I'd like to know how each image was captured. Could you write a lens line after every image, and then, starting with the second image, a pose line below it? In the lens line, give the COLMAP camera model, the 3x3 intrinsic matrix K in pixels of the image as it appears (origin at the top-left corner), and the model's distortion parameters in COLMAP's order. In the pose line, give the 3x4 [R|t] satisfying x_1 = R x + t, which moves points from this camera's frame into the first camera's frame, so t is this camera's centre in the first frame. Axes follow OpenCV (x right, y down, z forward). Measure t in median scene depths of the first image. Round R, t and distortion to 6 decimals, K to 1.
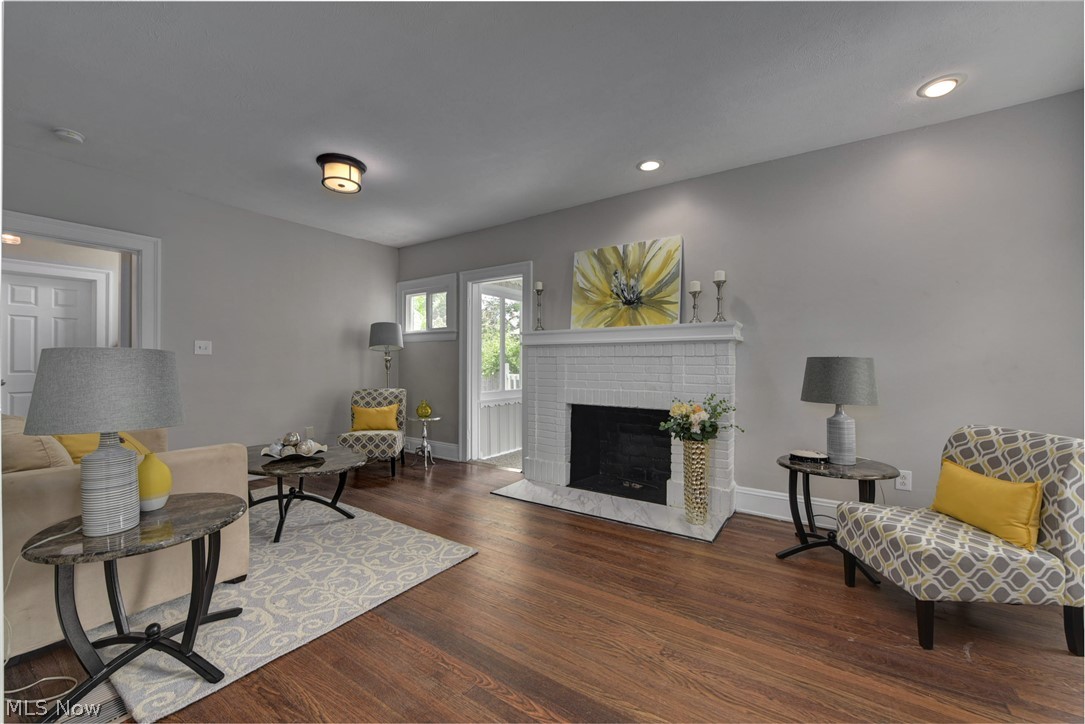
lens RADIAL K [[424.9, 0, 542.5], [0, 424.9, 362.0], [0, 0, 1]] dist [0.000112, -0.000298]
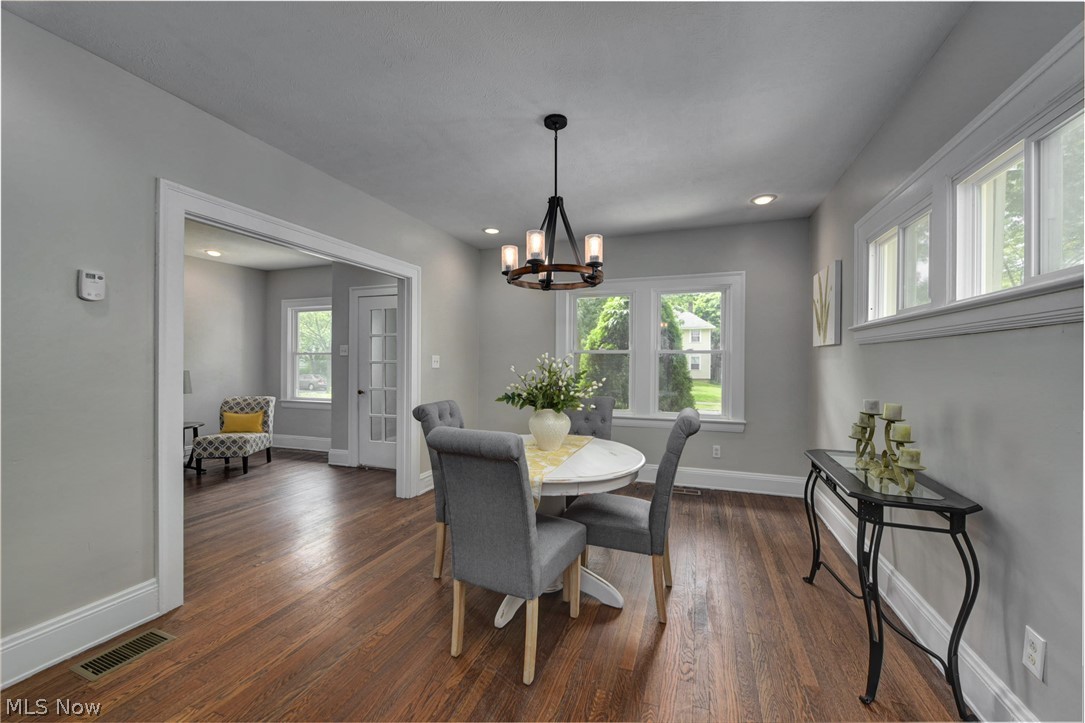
lens RADIAL K [[424.9, 0, 542.5], [0, 424.9, 361.5], [0, 0, 1]] dist [0.000112, -0.000298]
pose [[-0.243542, -0.002168, 0.969888, -1.130929], [-0.006677, 0.999978, 0.000559, -0.046259], [-0.969867, -0.006340, -0.243551, -0.113236]]
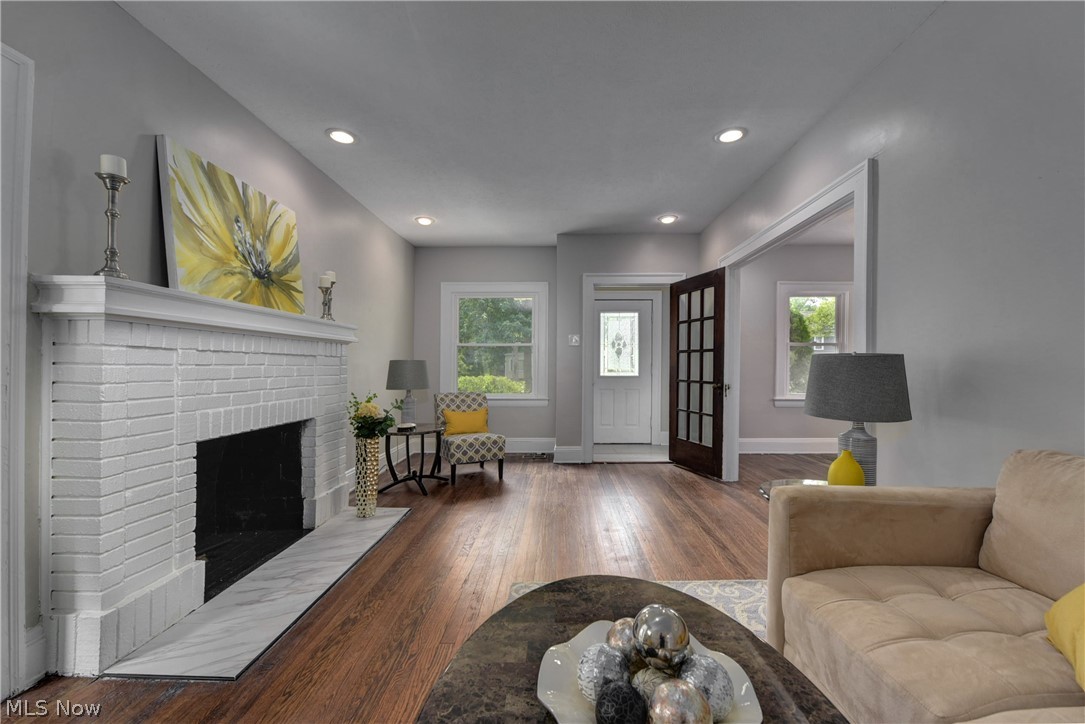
lens RADIAL K [[432.2, 0, 555.8], [0, 432.2, 363.1], [0, 0, 1]] dist [0.000088, -0.000026]
pose [[-0.549551, 0.001517, 0.835459, -0.666864], [-0.005685, 0.999968, -0.005555, 0.003974], [-0.835441, -0.007802, -0.549525, 1.020766]]
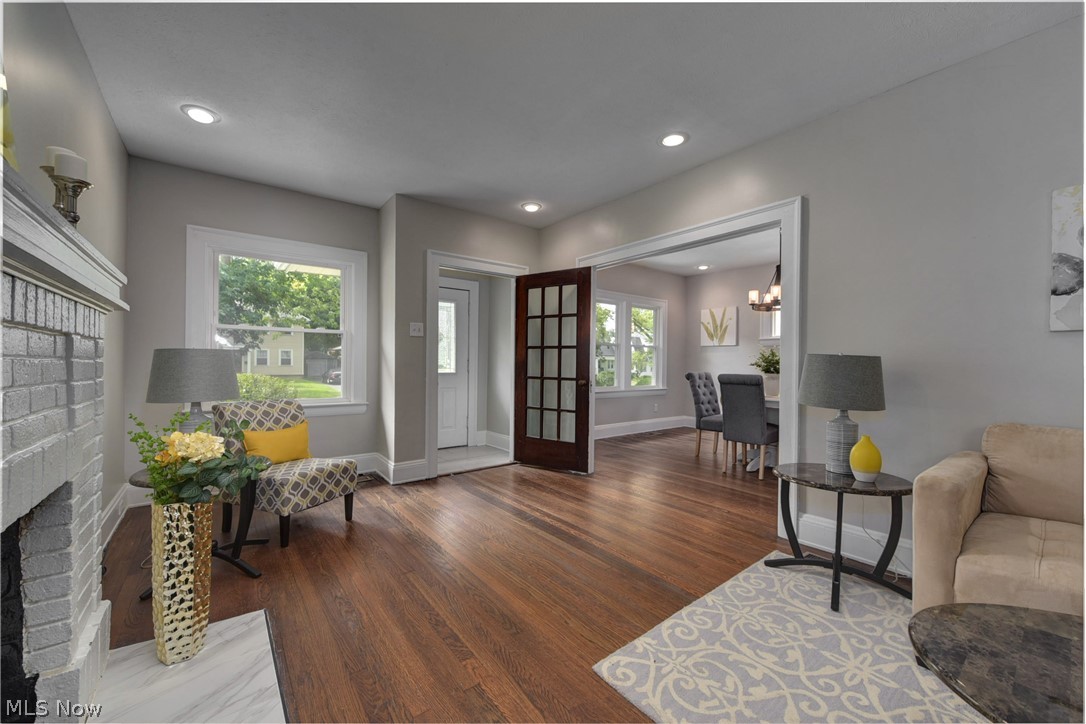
lens RADIAL K [[425.3, 0, 543.0], [0, 425.3, 362.0], [0, 0, 1]] dist [0.000112, -0.000298]
pose [[-0.949792, -0.010998, 0.312688, -0.194439], [-0.012610, 0.999916, -0.003132, 0.006536], [-0.312627, -0.006918, -0.949851, 1.162675]]
